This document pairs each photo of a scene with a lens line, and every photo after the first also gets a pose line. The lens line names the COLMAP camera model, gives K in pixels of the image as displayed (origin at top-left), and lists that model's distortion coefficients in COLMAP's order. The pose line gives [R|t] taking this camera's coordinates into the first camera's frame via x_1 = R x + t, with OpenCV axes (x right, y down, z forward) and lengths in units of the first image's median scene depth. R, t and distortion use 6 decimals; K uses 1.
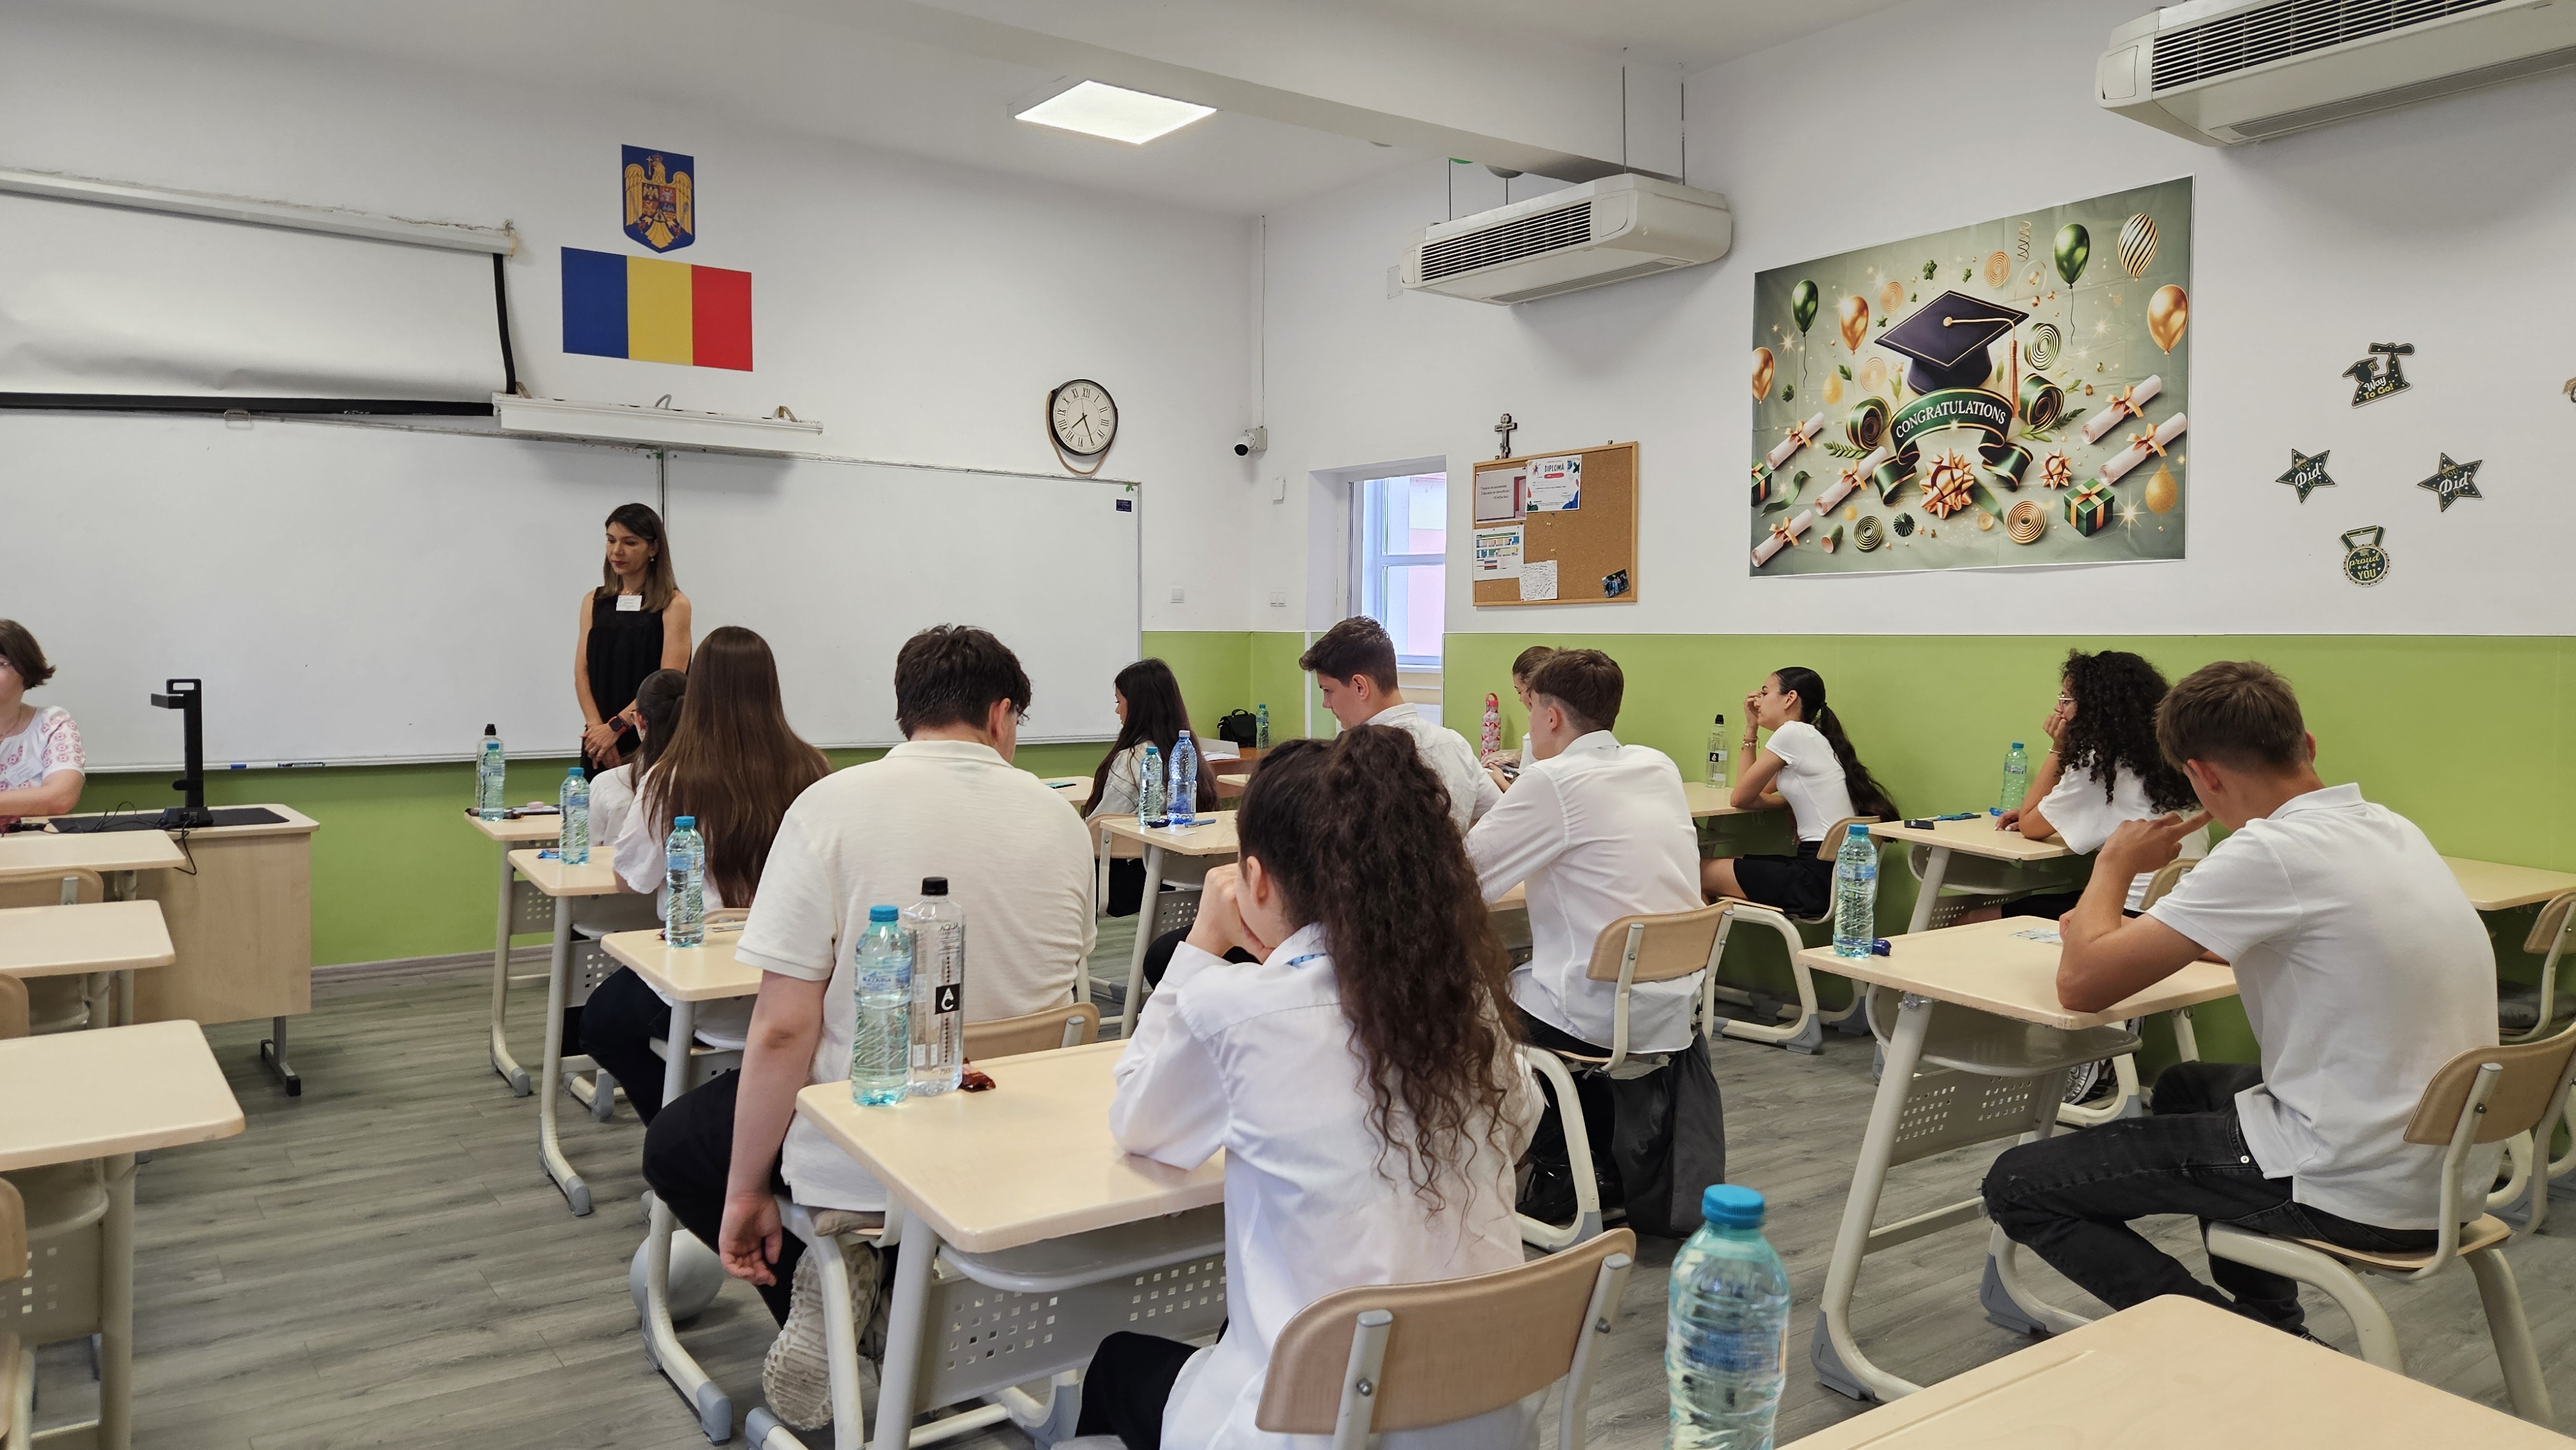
lens RADIAL K [[1701.5, 0, 1292.0], [0, 1701.5, 716.0], [0, 0, 1]] dist [0.081603, -0.106726]
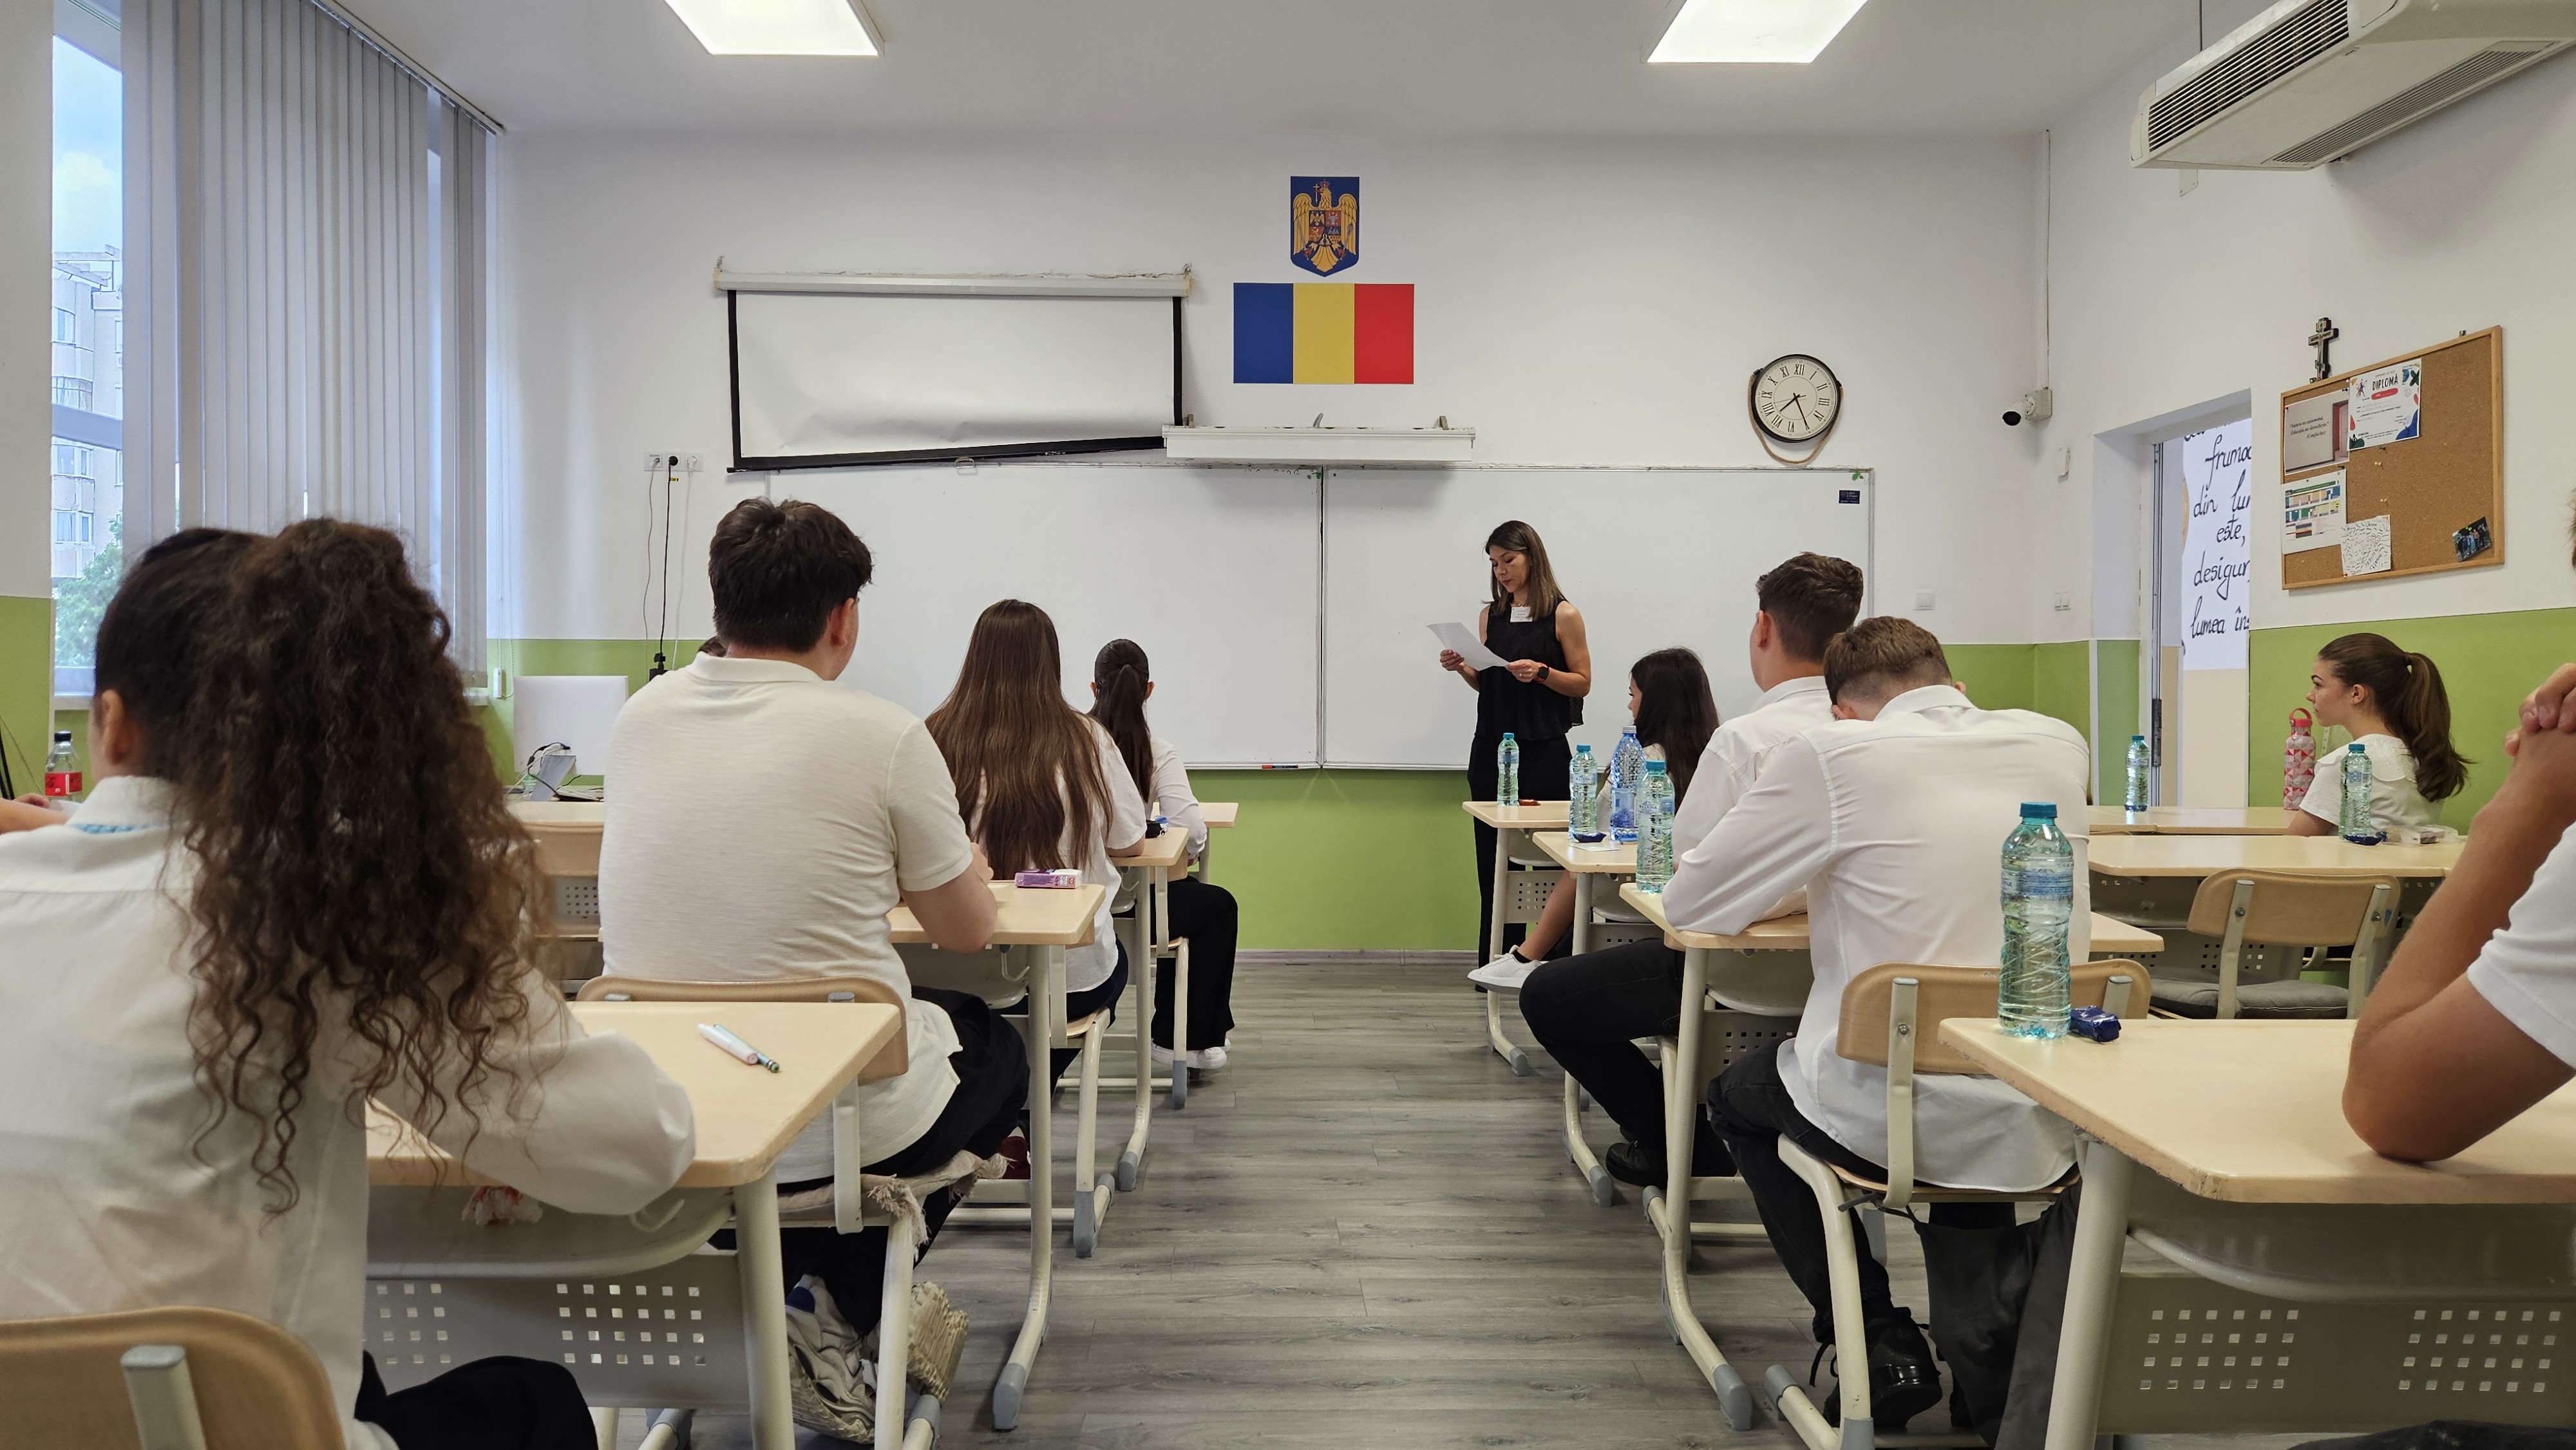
lens RADIAL K [[1701.5, 0, 1292.0], [0, 1701.5, 716.0], [0, 0, 1]] dist [0.081603, -0.106726]
pose [[0.814882, -0.000772, -0.579627, 0.201605], [-0.024845, 0.999034, -0.036259, 0.027539], [0.579095, 0.043948, 0.814075, 0.176533]]
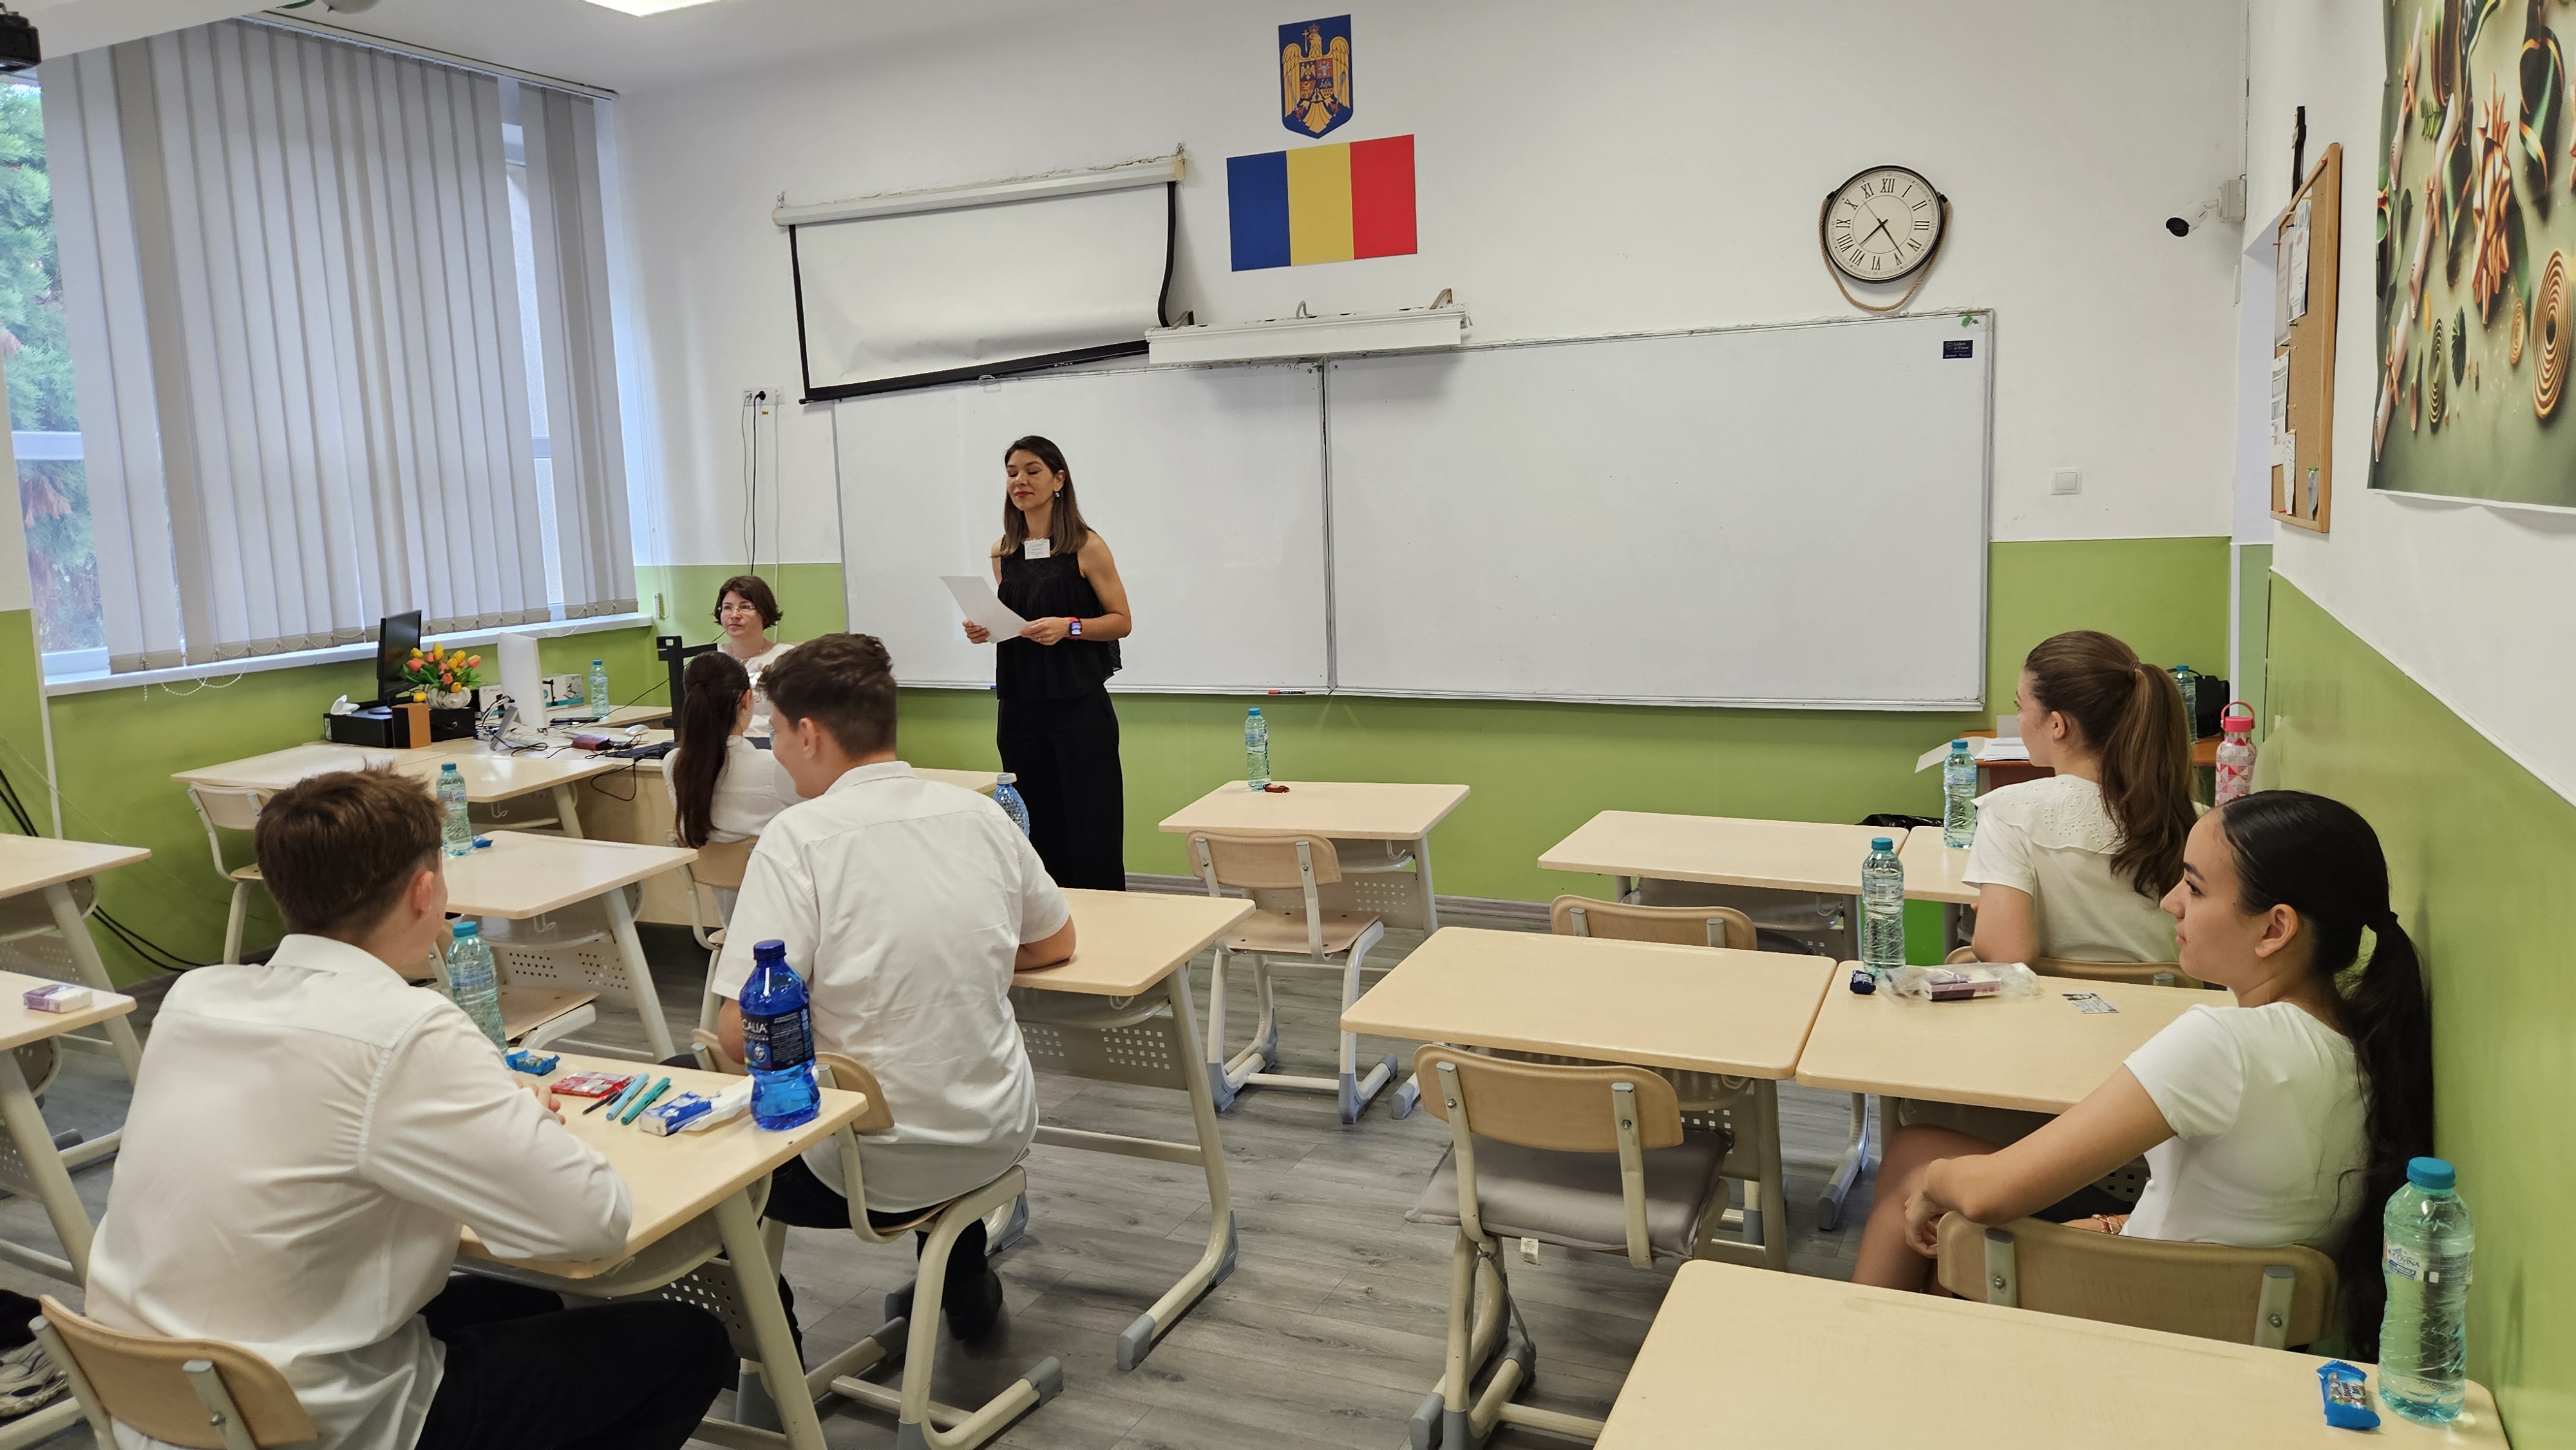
lens RADIAL K [[1701.5, 0, 1292.0], [0, 1701.5, 716.0], [0, 0, 1]] dist [0.081603, -0.106726]
pose [[0.489243, 0.085059, -0.867990, 0.425087], [-0.005507, 0.995514, 0.094452, -0.053148], [0.872130, -0.041430, 0.487517, 0.536431]]
